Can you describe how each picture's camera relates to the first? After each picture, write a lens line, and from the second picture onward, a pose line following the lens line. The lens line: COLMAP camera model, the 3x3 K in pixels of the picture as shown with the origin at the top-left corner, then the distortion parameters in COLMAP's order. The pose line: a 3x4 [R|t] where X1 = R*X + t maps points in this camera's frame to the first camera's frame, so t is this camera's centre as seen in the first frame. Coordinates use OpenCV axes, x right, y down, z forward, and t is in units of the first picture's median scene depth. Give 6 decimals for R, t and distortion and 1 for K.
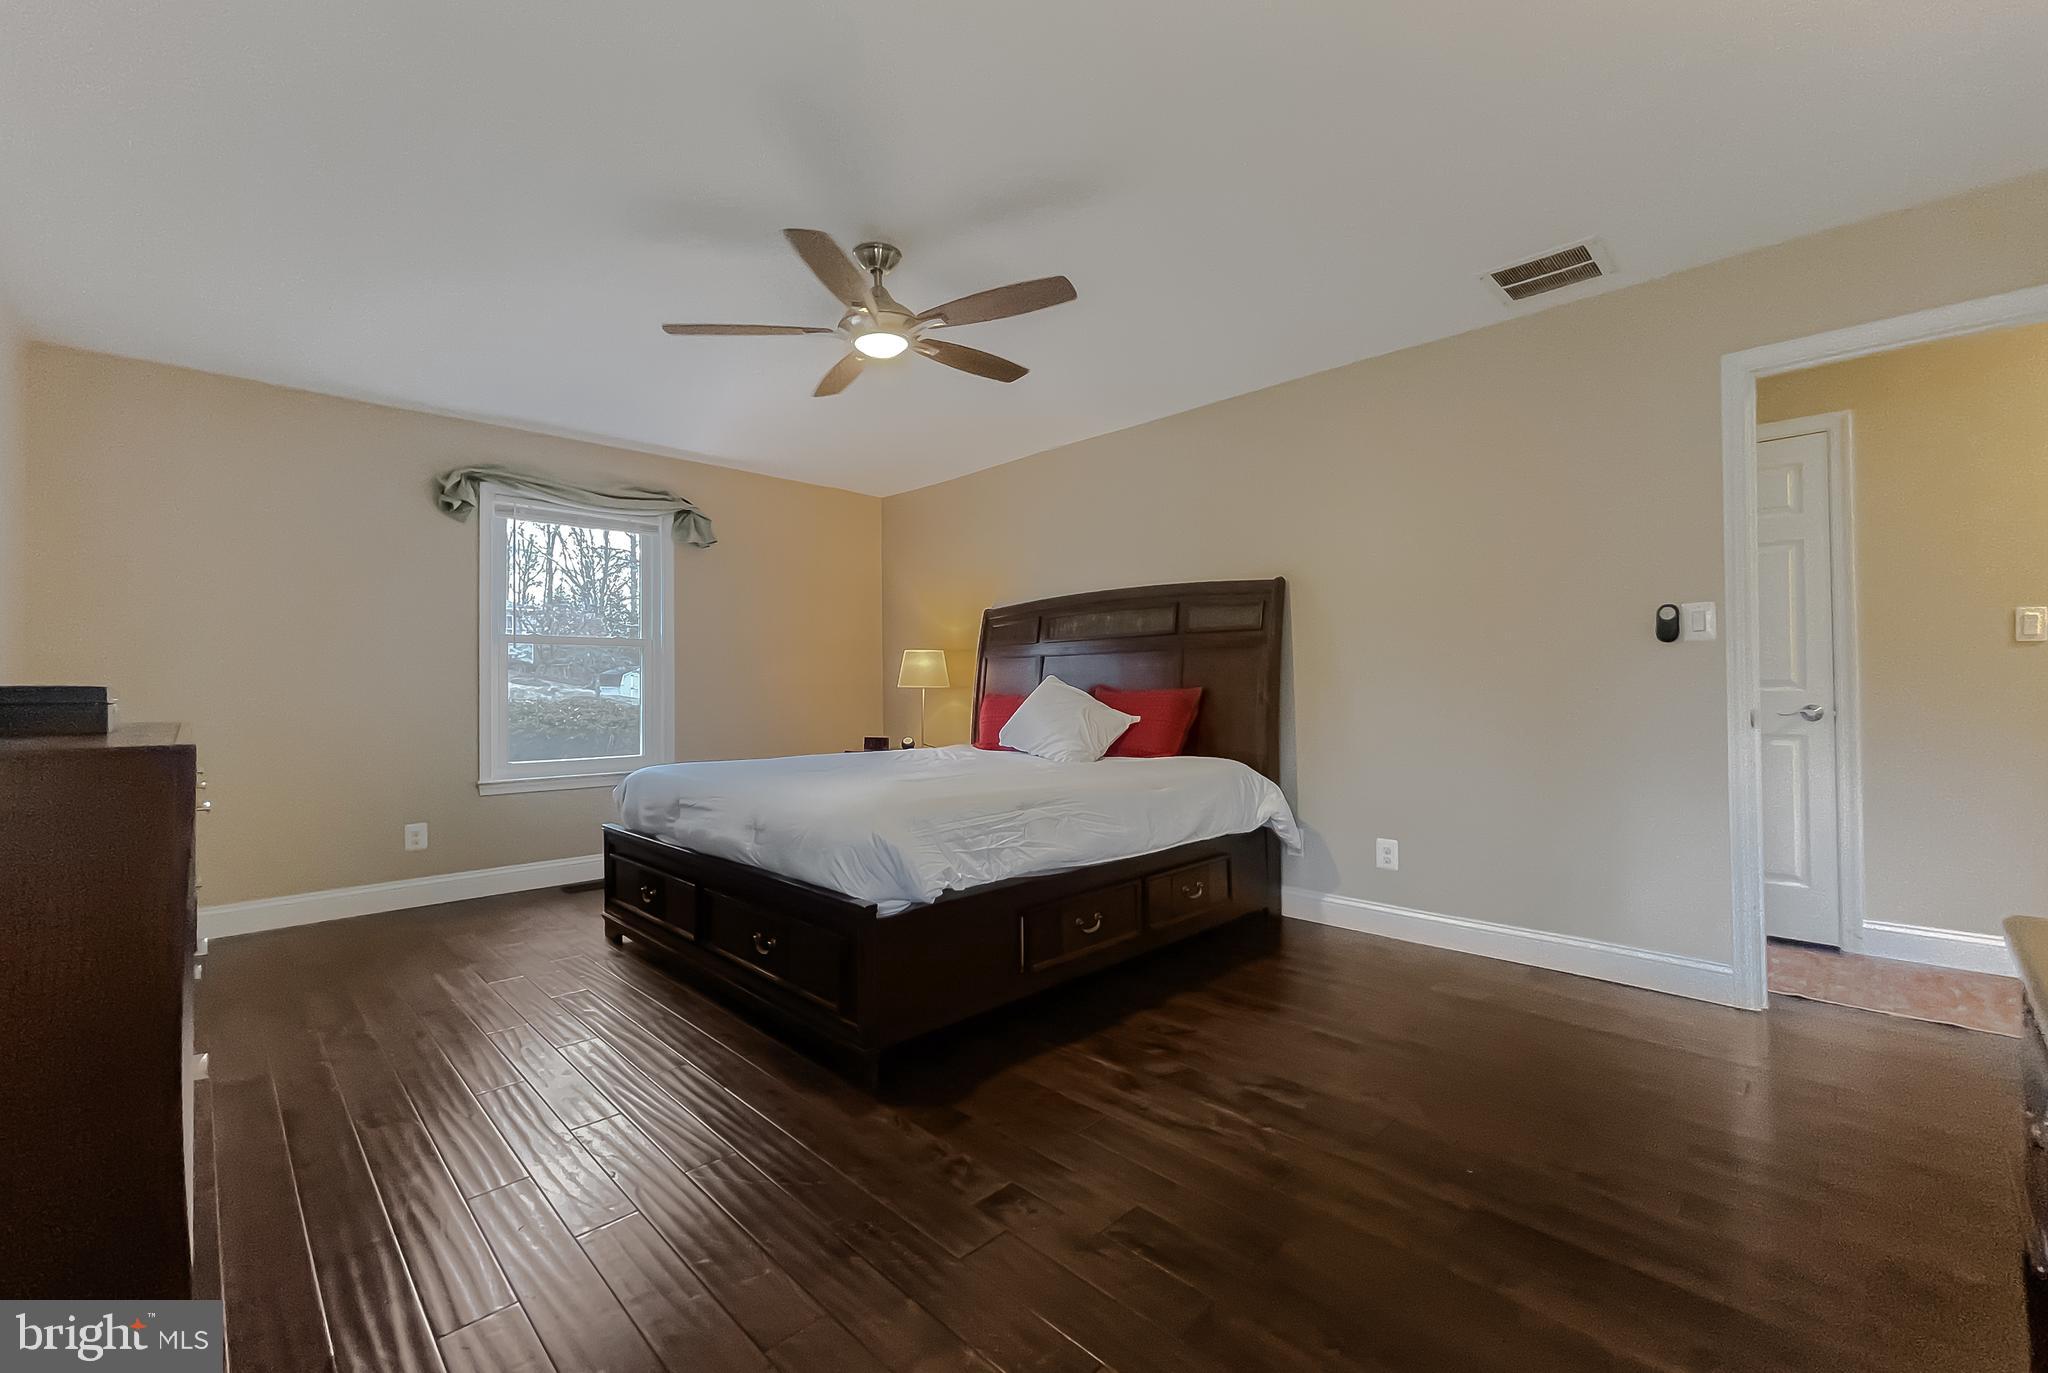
lens RADIAL K [[841.0, 0, 1024.0], [0, 841.0, 686.5], [0, 0, 1]] dist [0.000439, 0.000060]
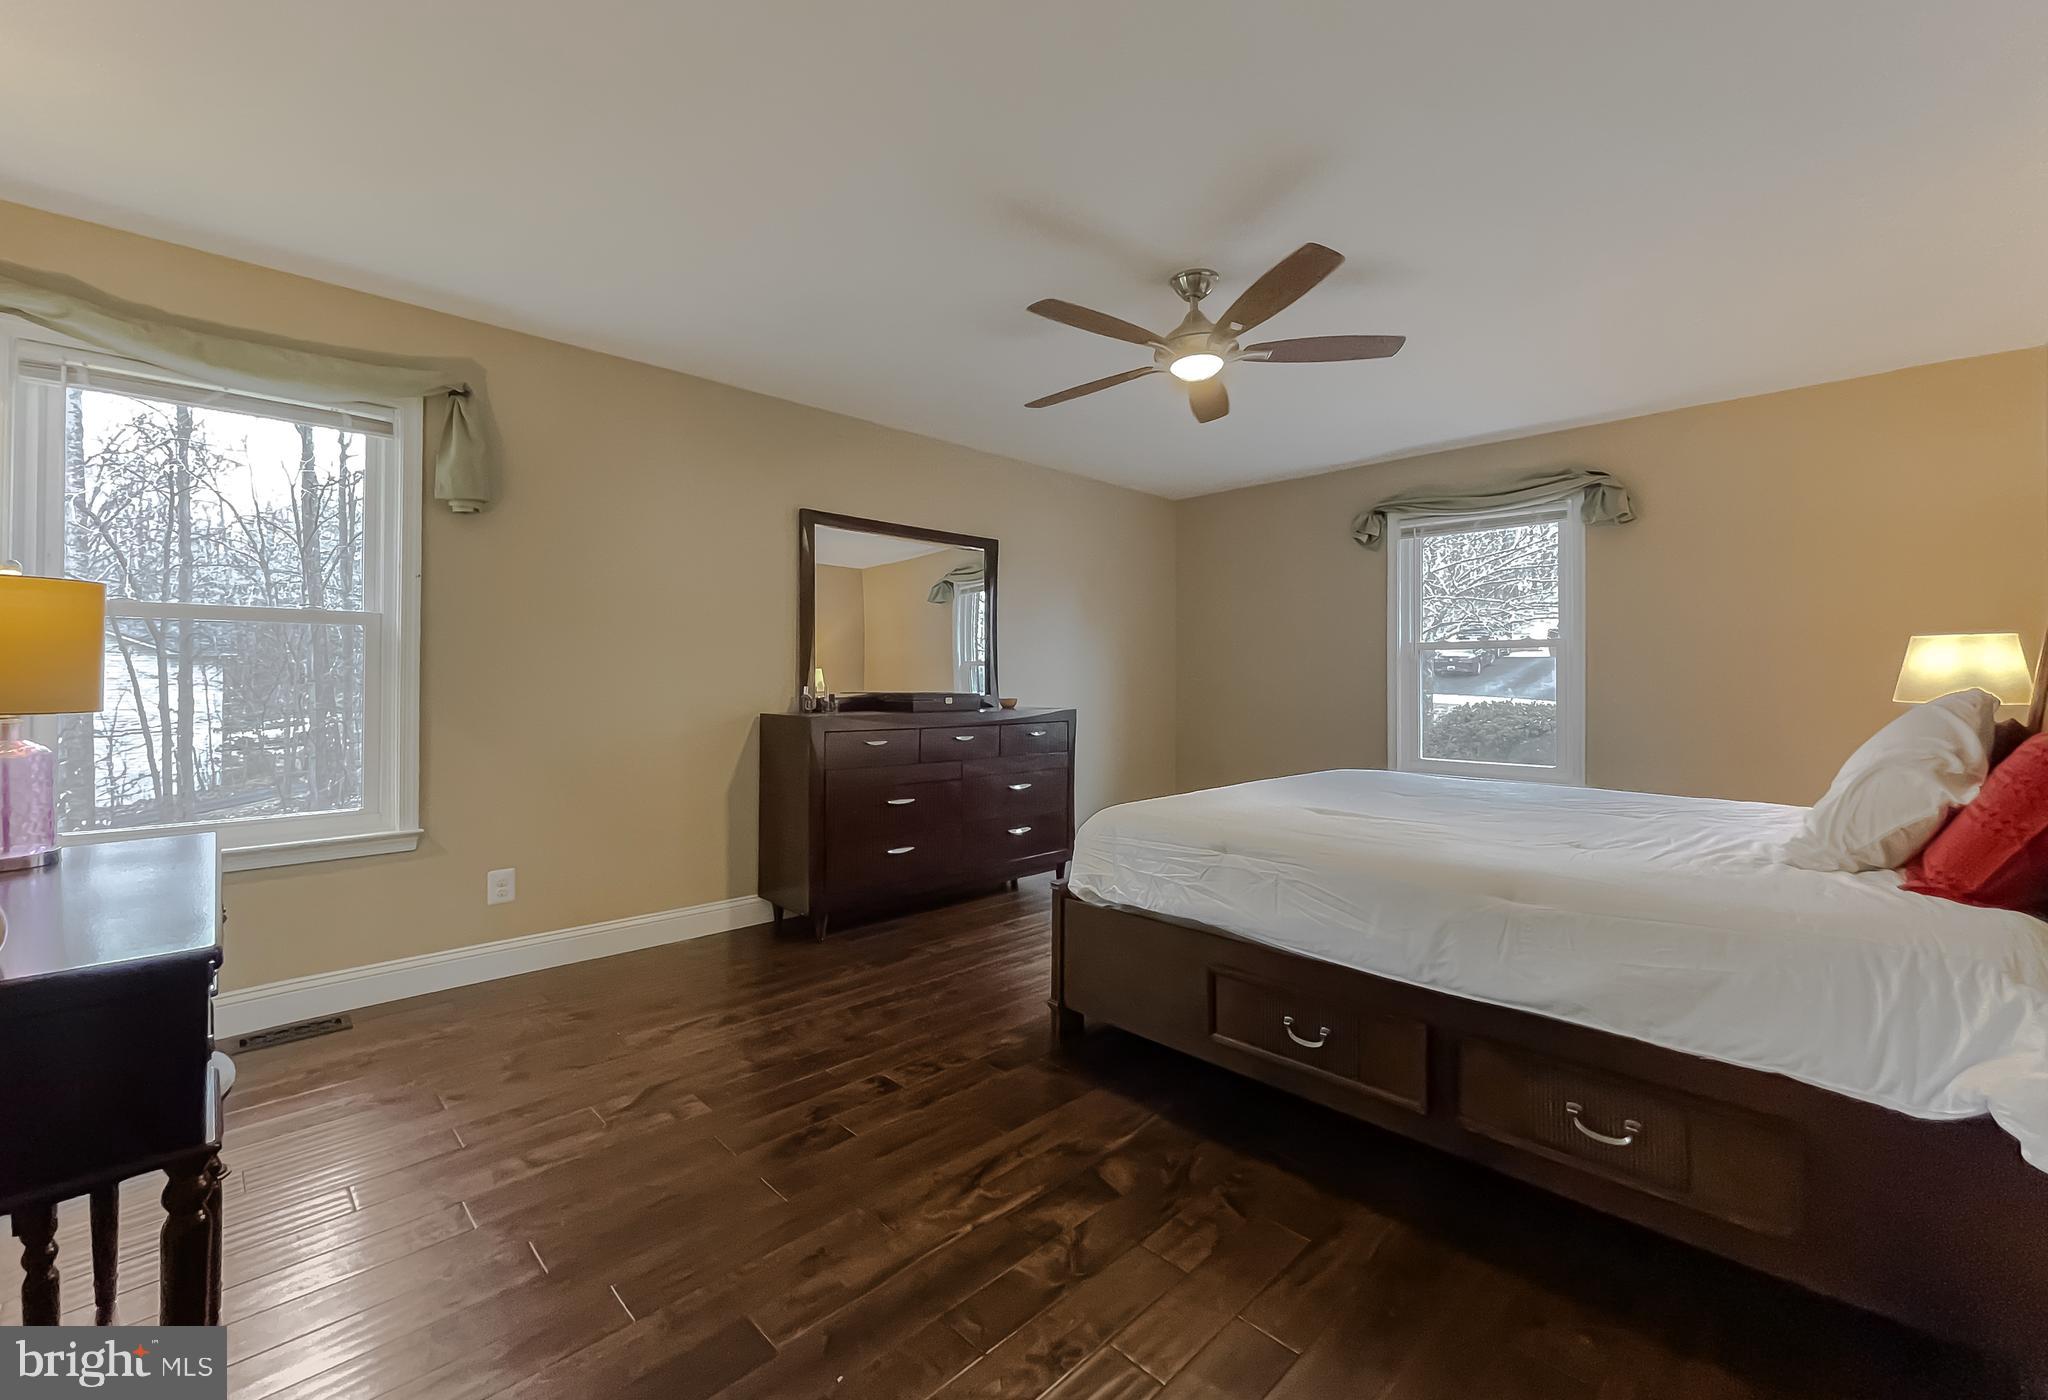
lens RADIAL K [[869.3, 0, 1024.5], [0, 869.3, 680.4], [0, 0, 1]] dist [0.001279, -0.000012]
pose [[-0.014406, 0.010502, -0.999841, 0.939766], [0.002706, 0.999942, 0.010464, -0.042641], [0.999893, -0.002554, -0.014433, 0.846758]]
